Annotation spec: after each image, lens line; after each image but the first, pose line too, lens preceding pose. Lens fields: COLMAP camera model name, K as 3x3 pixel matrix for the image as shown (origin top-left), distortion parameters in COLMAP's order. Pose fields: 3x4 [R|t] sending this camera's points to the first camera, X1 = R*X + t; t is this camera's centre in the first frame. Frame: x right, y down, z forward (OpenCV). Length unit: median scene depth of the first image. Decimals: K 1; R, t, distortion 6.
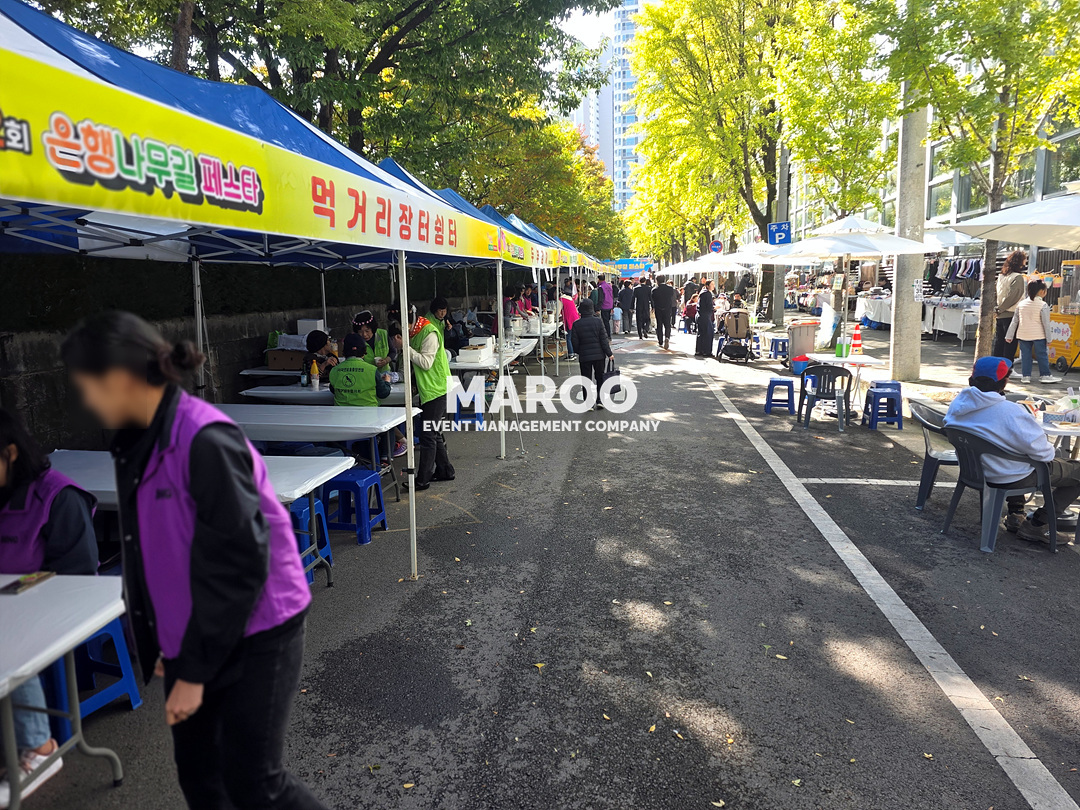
lens RADIAL K [[726.3, 0, 541.5], [0, 726.3, 403.2], [0, 0, 1]] dist [0.007354, 0.001821]
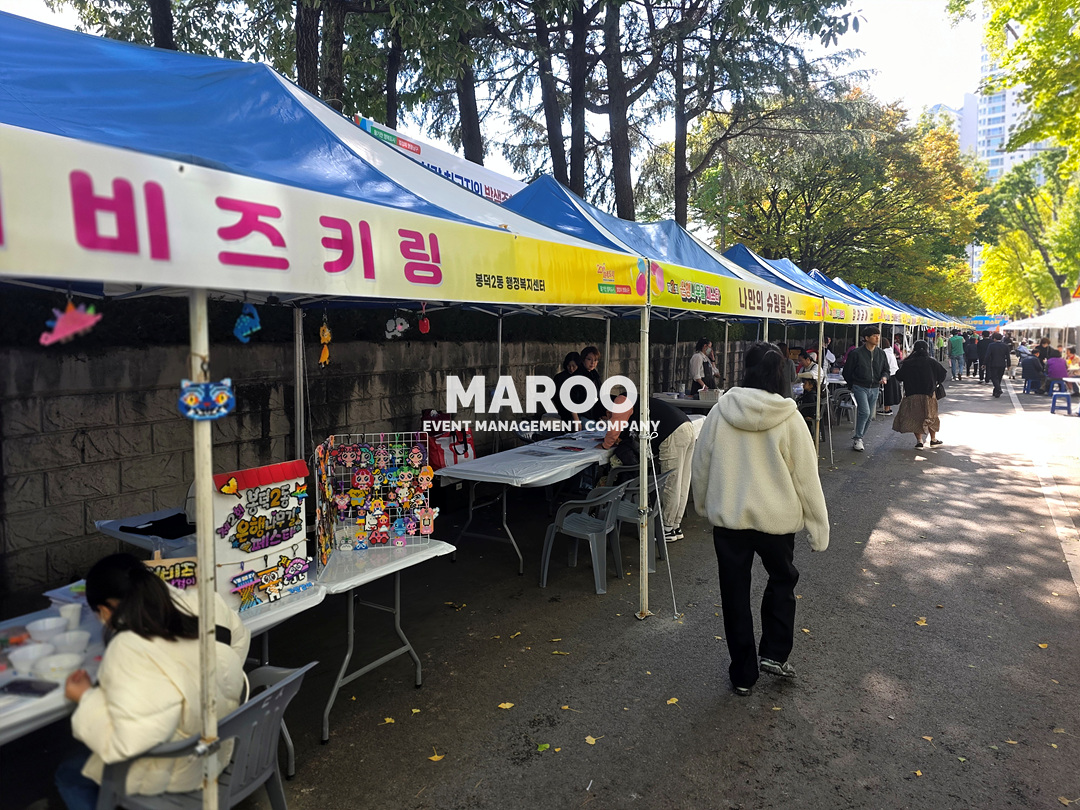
lens RADIAL K [[726.3, 0, 538.2], [0, 726.3, 404.9], [0, 0, 1]] dist [0.007354, 0.001821]
pose [[0.906800, 0.041959, -0.419468, -0.049093], [-0.071575, 0.995912, -0.055111, 0.086824], [0.415441, 0.079998, 0.906095, -0.498255]]
